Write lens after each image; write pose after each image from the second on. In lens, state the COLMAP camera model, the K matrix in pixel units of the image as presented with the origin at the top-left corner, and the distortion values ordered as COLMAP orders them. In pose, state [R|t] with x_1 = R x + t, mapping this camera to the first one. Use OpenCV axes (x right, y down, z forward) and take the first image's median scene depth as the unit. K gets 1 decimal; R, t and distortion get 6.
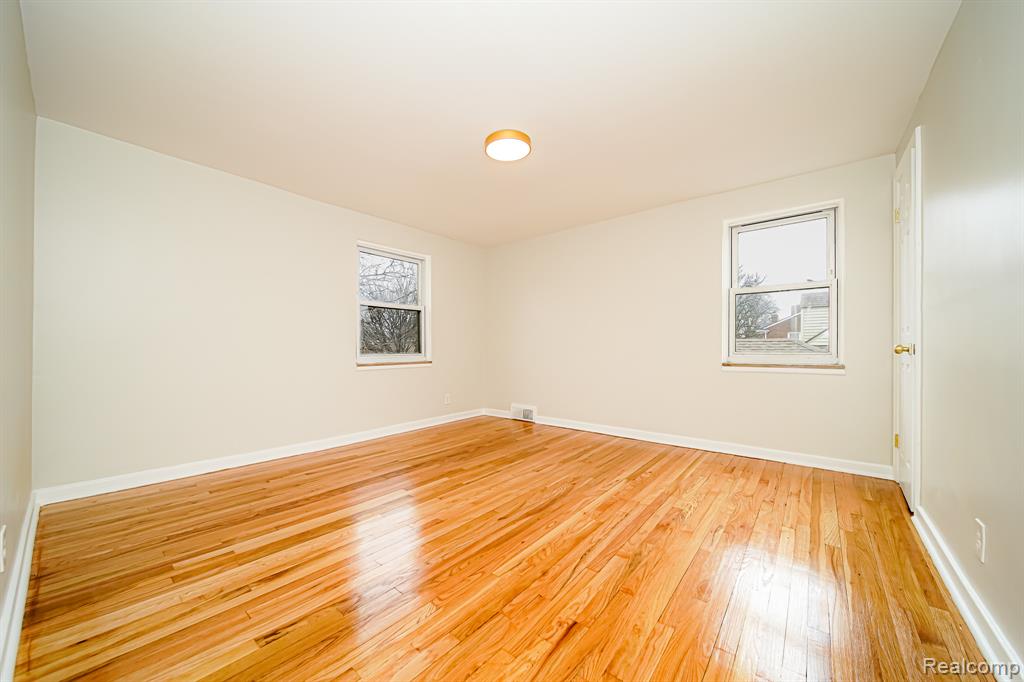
lens RADIAL K [[367.5, 0, 508.1], [0, 367.5, 345.5], [0, 0, 1]] dist [-0.001183, -0.000086]
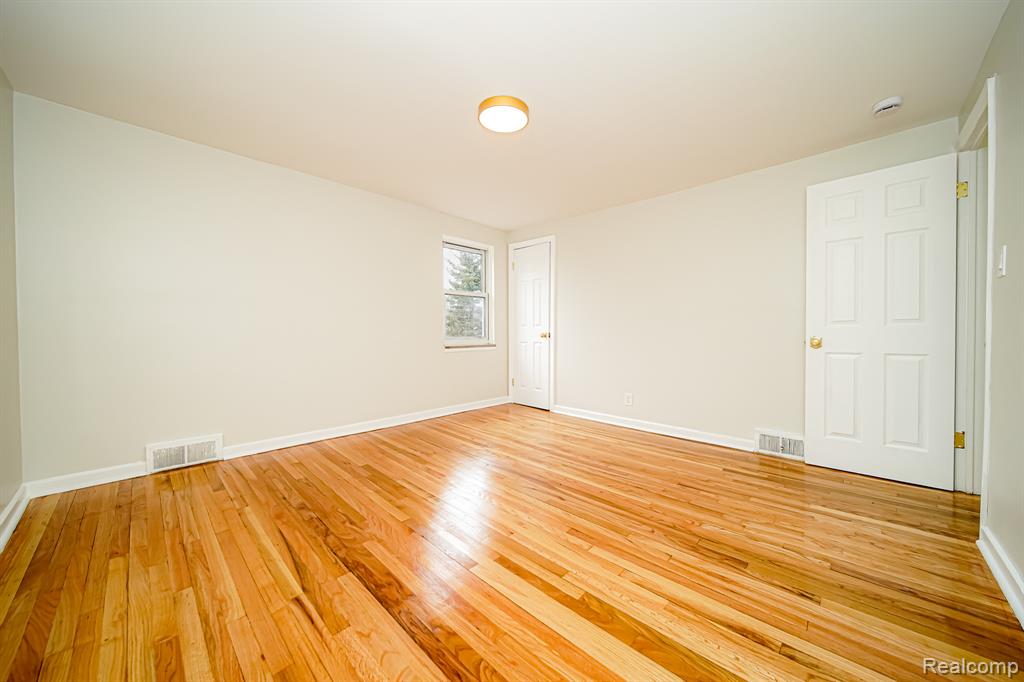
lens RADIAL K [[362.2, 0, 508.7], [0, 362.2, 341.1], [0, 0, 1]] dist [-0.000406, -0.000172]
pose [[0.080432, -0.026627, 0.996404, -0.888882], [-0.007906, 0.999595, 0.027351, -0.010406], [-0.996729, -0.010078, 0.080188, 0.899383]]
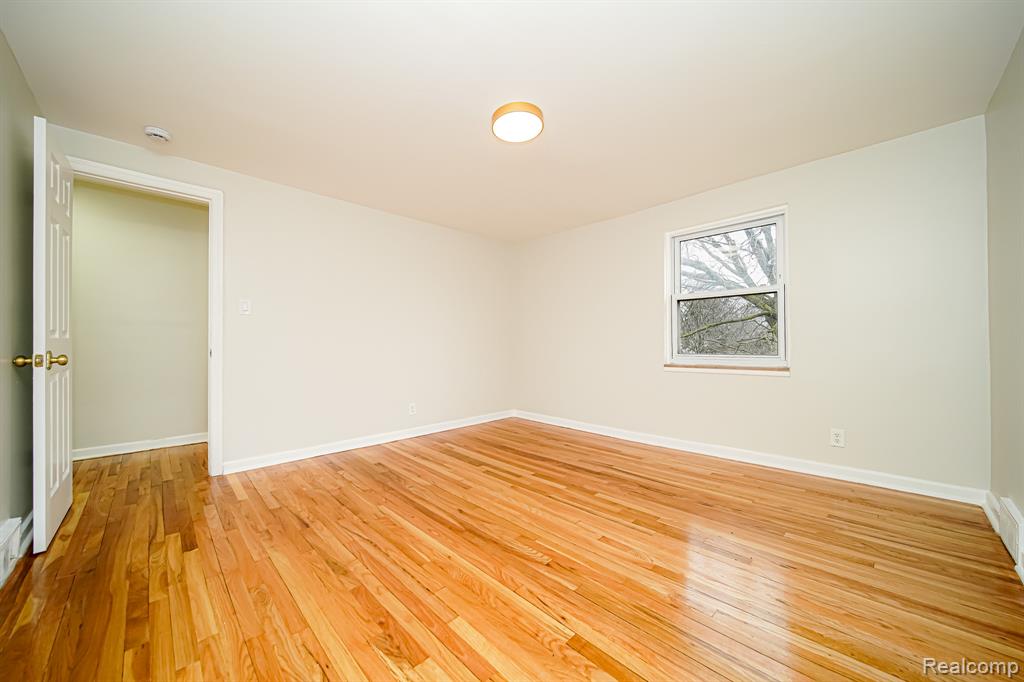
lens RADIAL K [[367.5, 0, 508.1], [0, 367.5, 345.5], [0, 0, 1]] dist [-0.001183, -0.000086]
pose [[-0.100491, 0.003046, -0.994933, 0.857543], [0.009416, 0.999953, 0.002110, -0.006167], [0.994893, -0.009157, -0.100515, 1.045213]]
